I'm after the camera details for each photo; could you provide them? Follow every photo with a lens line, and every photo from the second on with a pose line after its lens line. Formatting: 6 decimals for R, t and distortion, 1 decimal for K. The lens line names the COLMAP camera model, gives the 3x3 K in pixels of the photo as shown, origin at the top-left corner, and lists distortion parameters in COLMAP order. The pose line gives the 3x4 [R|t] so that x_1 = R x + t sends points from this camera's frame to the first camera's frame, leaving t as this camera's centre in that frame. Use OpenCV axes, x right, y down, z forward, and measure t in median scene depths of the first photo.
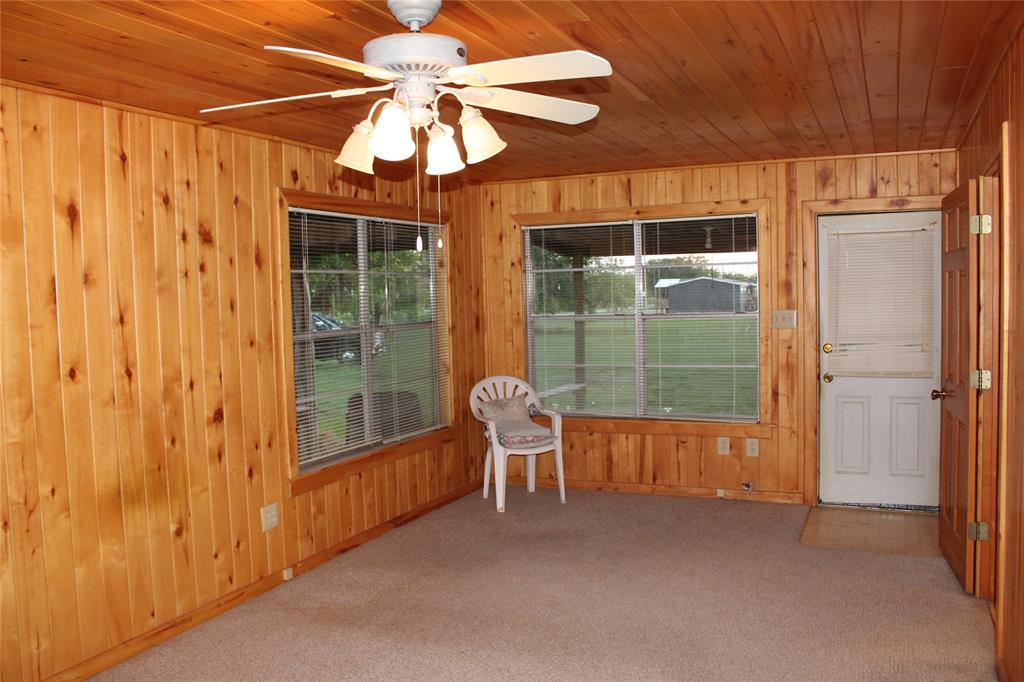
lens RADIAL K [[864.2, 0, 512.0], [0, 864.2, 341.0], [0, 0, 1]] dist [-0.163280, 0.142356]
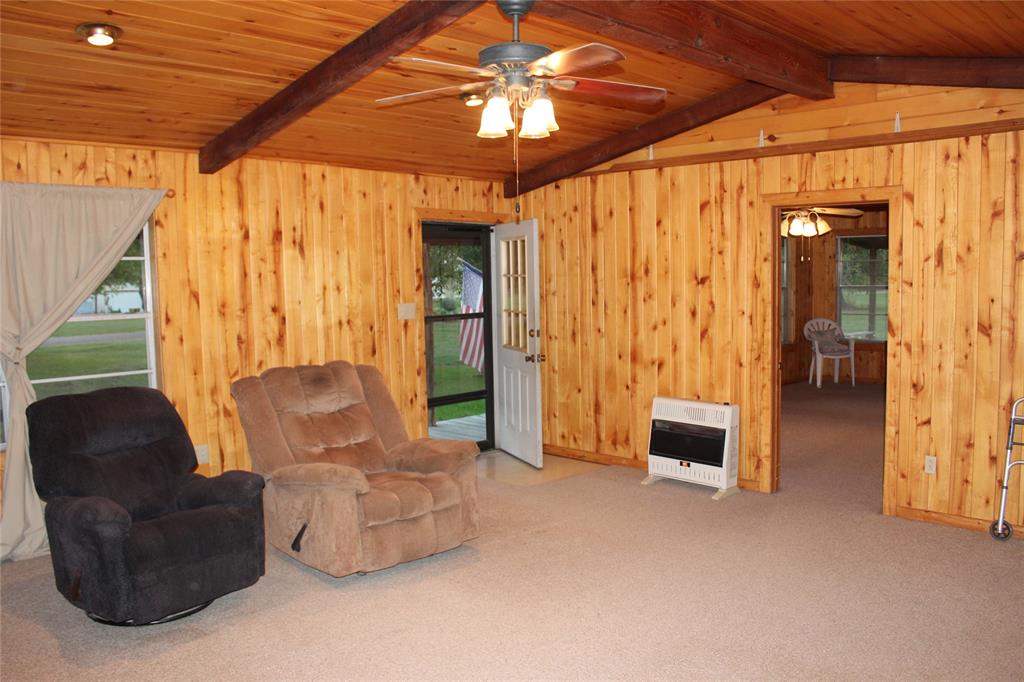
lens RADIAL K [[850.6, 0, 512.0], [0, 850.6, 341.0], [0, 0, 1]] dist [-0.175567, 0.163155]
pose [[0.936417, 0.038984, -0.348716, -0.009734], [-0.027842, 0.998931, 0.036908, 0.042162], [0.349782, -0.024852, 0.936501, -0.884490]]
